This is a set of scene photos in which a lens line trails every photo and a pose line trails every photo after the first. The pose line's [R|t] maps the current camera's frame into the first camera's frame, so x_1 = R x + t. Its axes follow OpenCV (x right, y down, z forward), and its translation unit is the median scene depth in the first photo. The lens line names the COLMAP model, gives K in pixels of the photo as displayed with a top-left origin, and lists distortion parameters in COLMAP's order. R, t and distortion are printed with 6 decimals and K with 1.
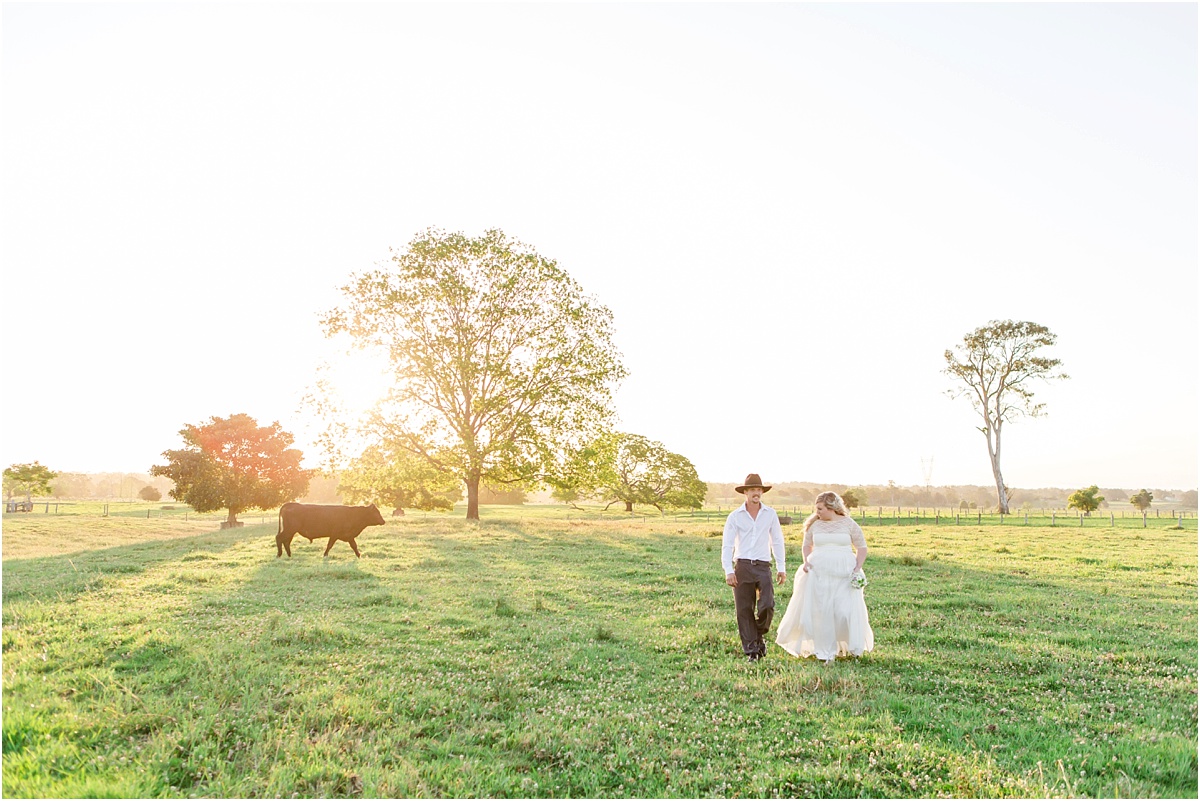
lens RADIAL K [[1206.5, 0, 600.2], [0, 1206.5, 424.7], [0, 0, 1]] dist [-0.003219, 0.003218]
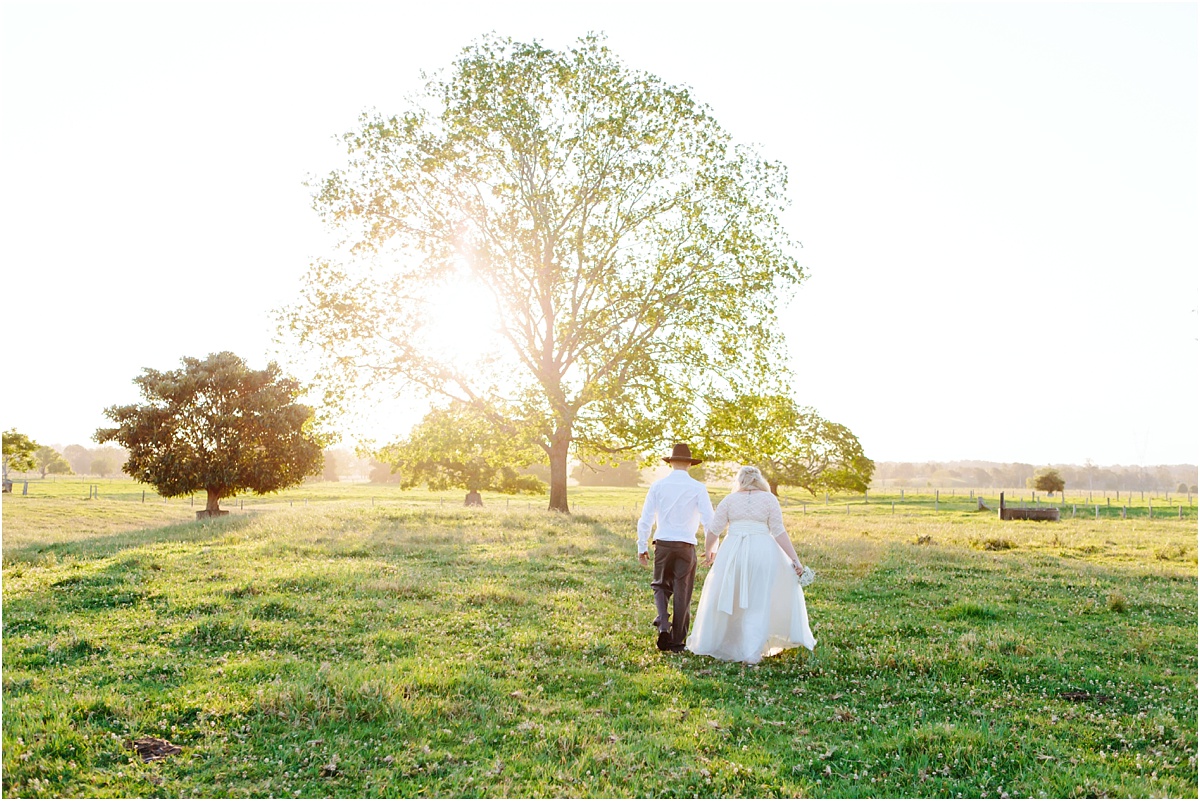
lens RADIAL K [[1329.1, 0, 580.0], [0, 1329.1, 400.4], [0, 0, 1]] dist [-0.011994, -0.030670]
pose [[0.994272, -0.002798, -0.106840, -0.011865], [0.002992, 0.999994, 0.001653, 0.011759], [0.106835, -0.001963, 0.994275, 0.183723]]
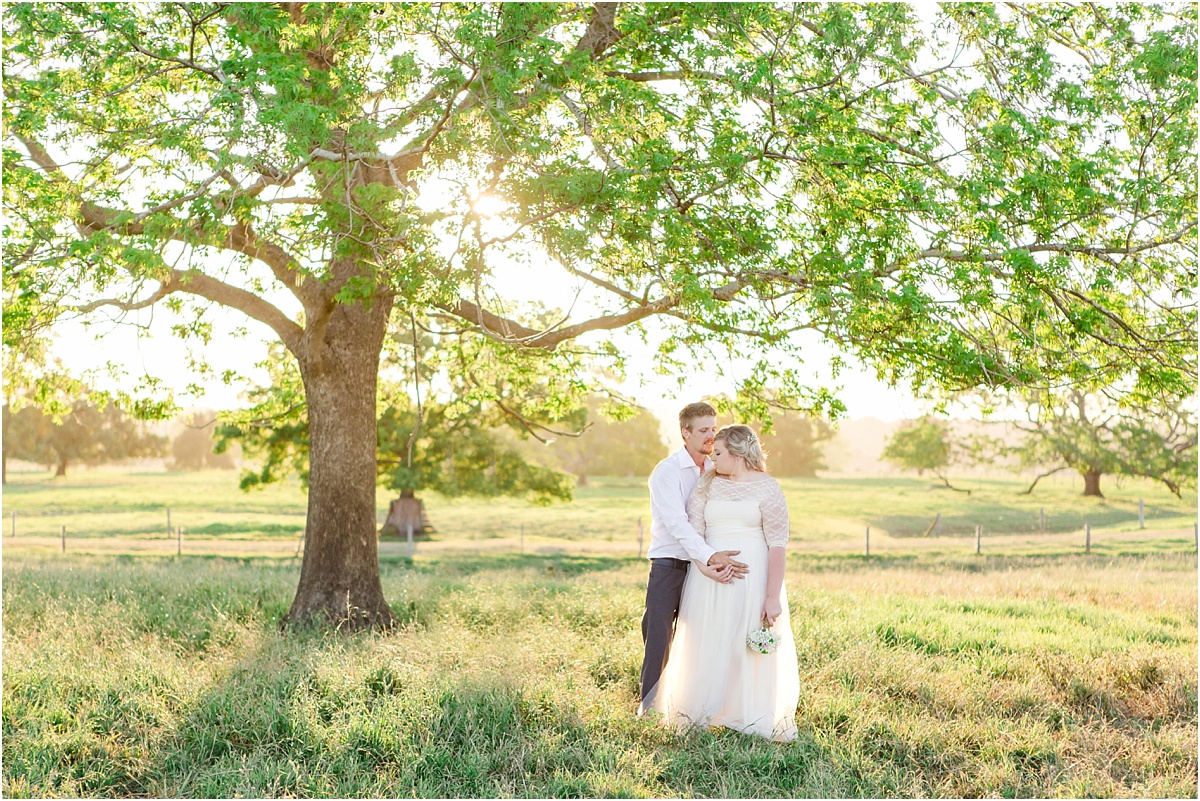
lens RADIAL K [[2174.4, 0, 600.0], [0, 2174.4, 400.5], [0, 0, 1]] dist [0.008690, 0.015046]
pose [[0.985355, -0.005398, -0.170430, -0.016084], [0.010917, 0.999445, 0.031465, 0.027157], [0.170165, -0.032864, 0.984867, 0.438710]]
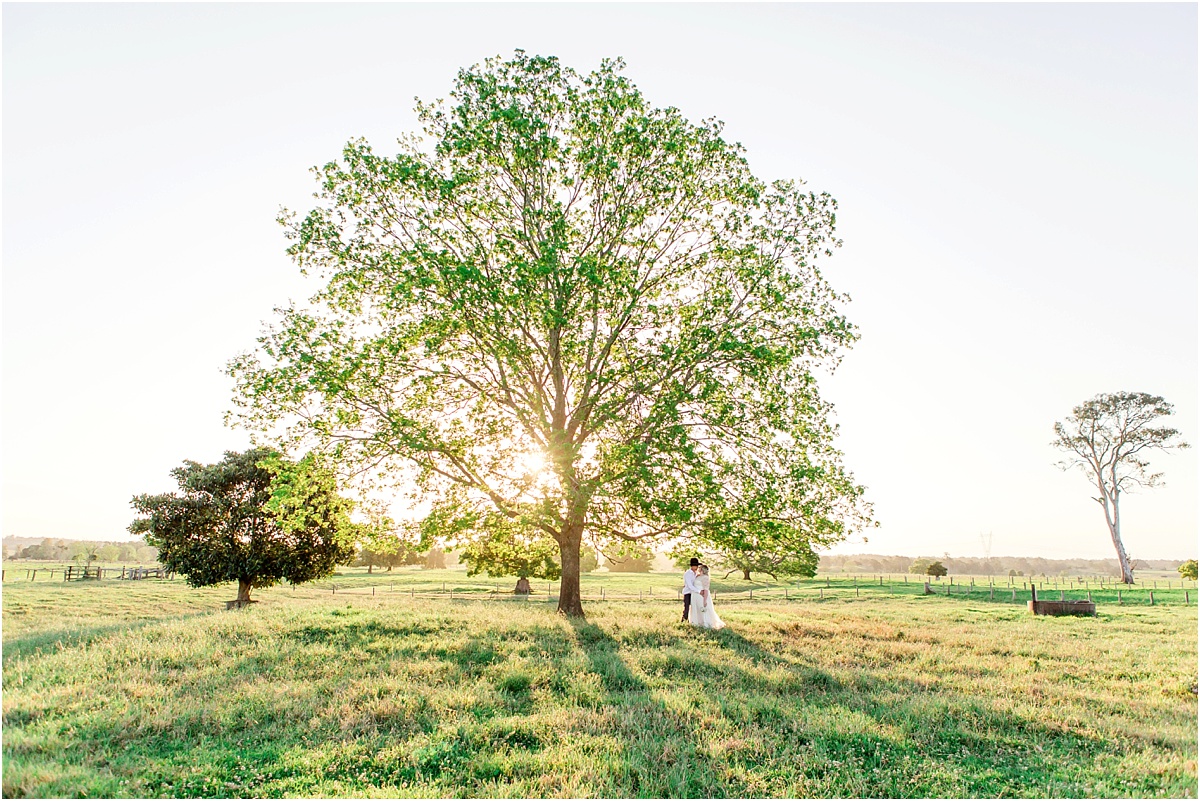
lens RADIAL K [[783.2, 0, 601.6], [0, 783.2, 417.2], [0, 0, 1]] dist [-0.022307, 0.003097]
pose [[0.992756, -0.018468, -0.118720, -0.028421], [0.003221, 0.991852, -0.127356, 0.022231], [0.120104, 0.126051, 0.984726, 0.379417]]
